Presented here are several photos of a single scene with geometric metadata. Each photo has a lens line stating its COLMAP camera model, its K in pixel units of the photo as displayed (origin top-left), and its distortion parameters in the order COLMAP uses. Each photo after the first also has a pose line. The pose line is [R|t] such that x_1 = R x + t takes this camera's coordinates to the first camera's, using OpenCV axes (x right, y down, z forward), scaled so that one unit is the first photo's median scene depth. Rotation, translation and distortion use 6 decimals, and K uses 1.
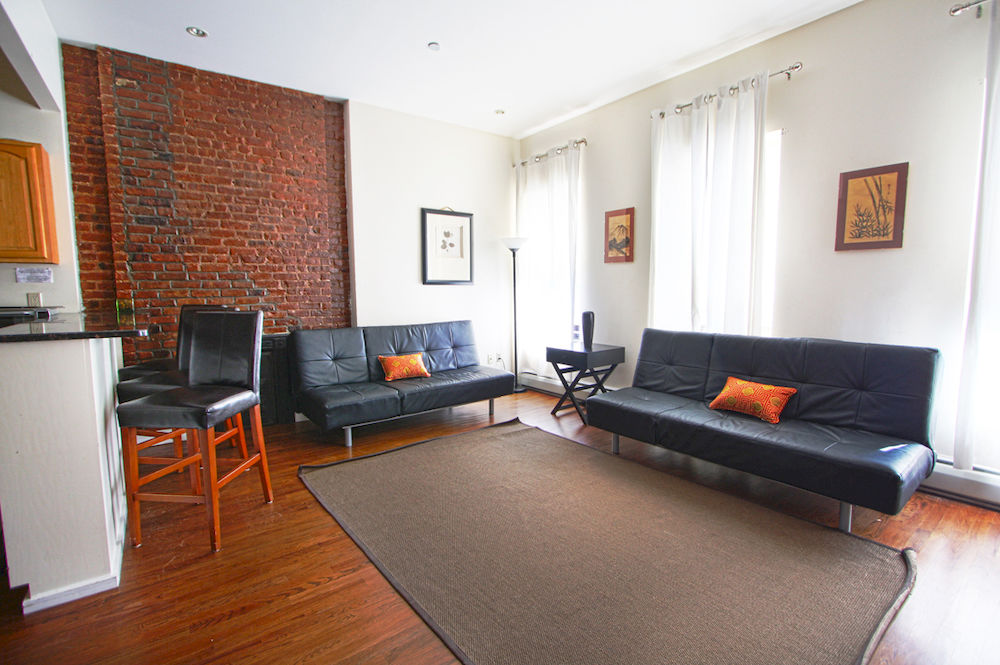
lens RADIAL K [[467.4, 0, 502.8], [0, 467.4, 336.4], [0, 0, 1]] dist [-0.016682, 0.002324]
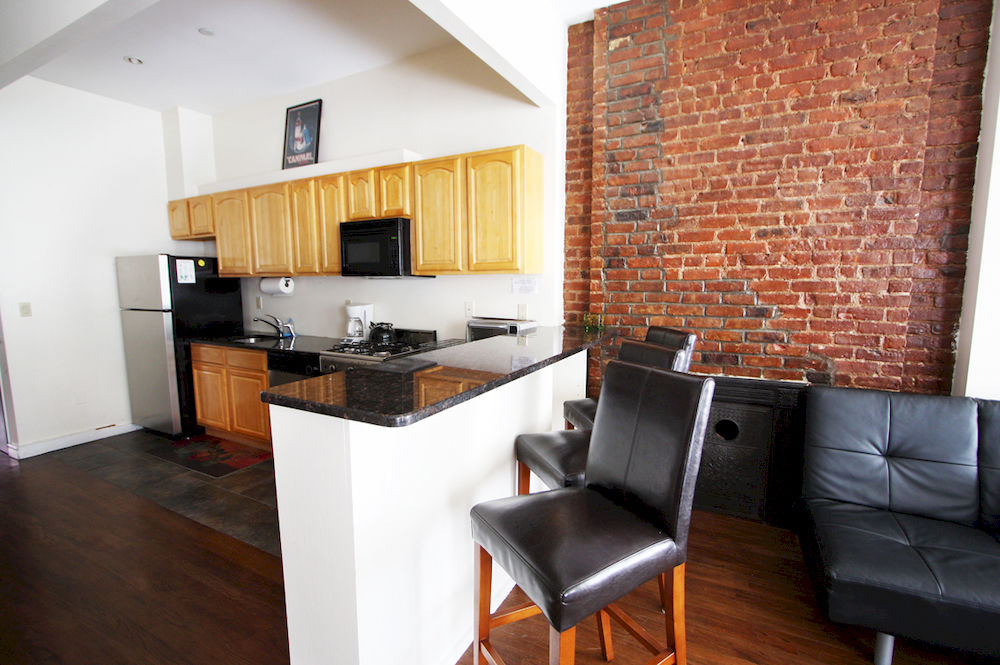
lens RADIAL K [[467.4, 0, 495.4], [0, 467.4, 336.3], [0, 0, 1]] dist [-0.016682, 0.002324]
pose [[0.423004, 0.112488, -0.899118, -0.122981], [-0.093038, 0.992412, 0.080389, -0.086596], [0.901339, 0.049647, 0.430260, 0.449487]]
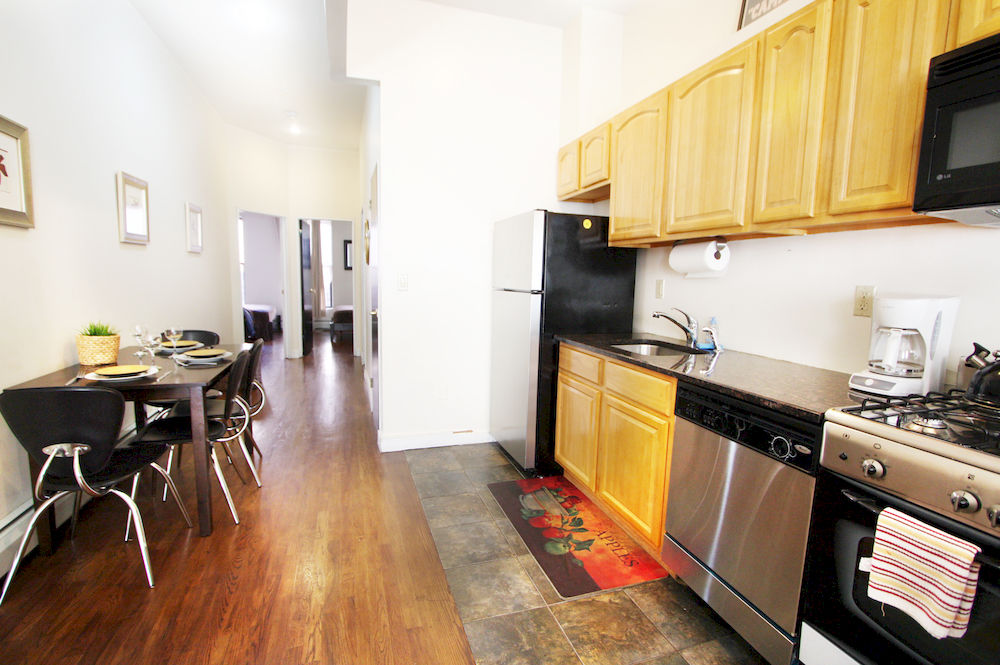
lens RADIAL K [[467.4, 0, 504.2], [0, 467.4, 336.7], [0, 0, 1]] dist [-0.016682, 0.002324]
pose [[-0.305237, 0.115983, -0.945187, -0.673663], [-0.120944, 0.979796, 0.159287, -0.032839], [0.944565, 0.162935, -0.285043, 0.401364]]
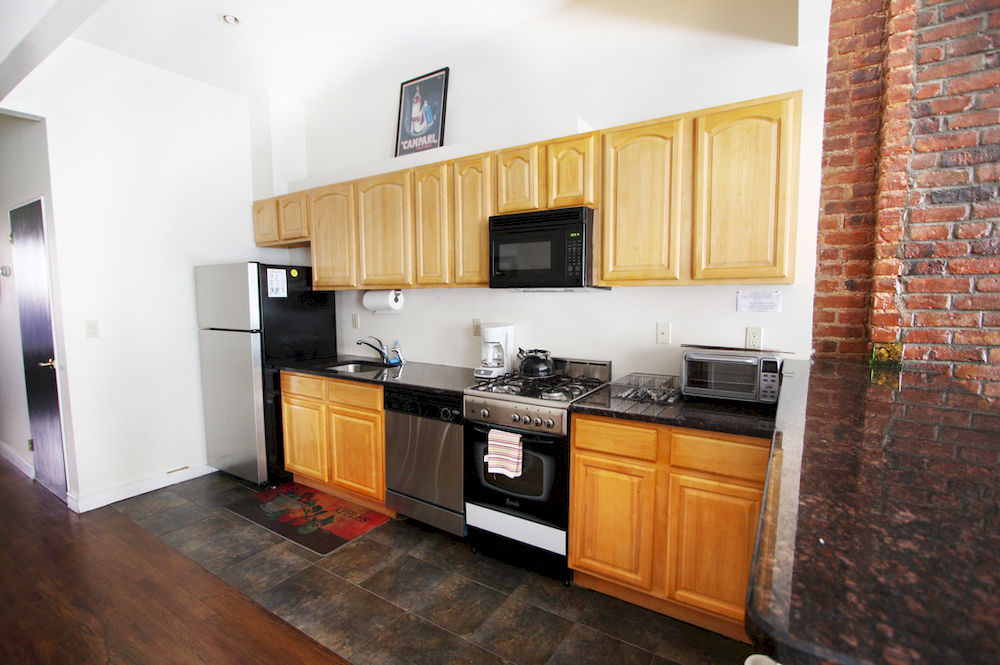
lens RADIAL K [[467.4, 0, 494.5], [0, 467.4, 335.6], [0, 0, 1]] dist [-0.016682, 0.002324]
pose [[0.350229, 0.086654, -0.932647, -0.433121], [-0.093937, 0.993941, 0.057073, -0.072829], [0.931942, 0.067621, 0.356247, 0.334797]]
